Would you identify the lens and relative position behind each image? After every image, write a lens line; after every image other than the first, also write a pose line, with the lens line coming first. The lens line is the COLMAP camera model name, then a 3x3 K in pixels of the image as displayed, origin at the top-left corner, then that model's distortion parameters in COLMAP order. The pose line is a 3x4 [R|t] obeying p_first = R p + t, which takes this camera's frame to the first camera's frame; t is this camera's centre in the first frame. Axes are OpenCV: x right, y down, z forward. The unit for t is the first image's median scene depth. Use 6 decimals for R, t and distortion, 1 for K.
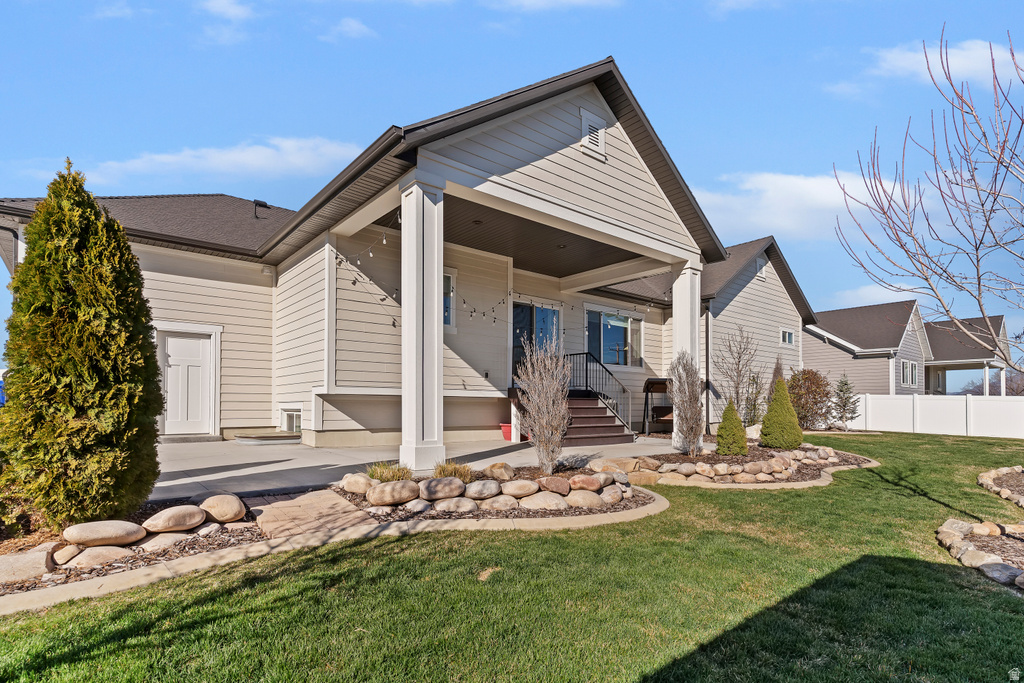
lens RADIAL K [[508.2, 0, 509.5], [0, 508.2, 400.8], [0, 0, 1]] dist [0.001747, 0.000057]
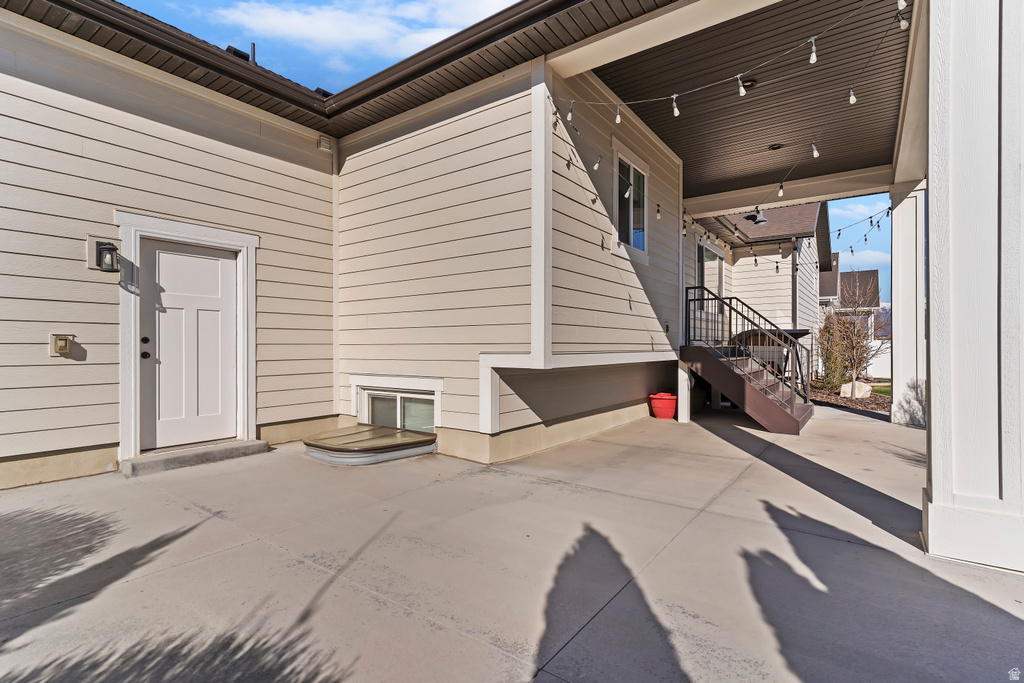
lens RADIAL K [[496.2, 0, 494.9], [0, 496.2, 343.9], [0, 0, 1]] dist [0.001365, -0.000212]
pose [[0.972876, -0.001433, 0.231321, -0.418717], [-0.000243, 0.999974, 0.007216, -0.034650], [-0.231325, -0.007076, 0.972851, 0.406544]]
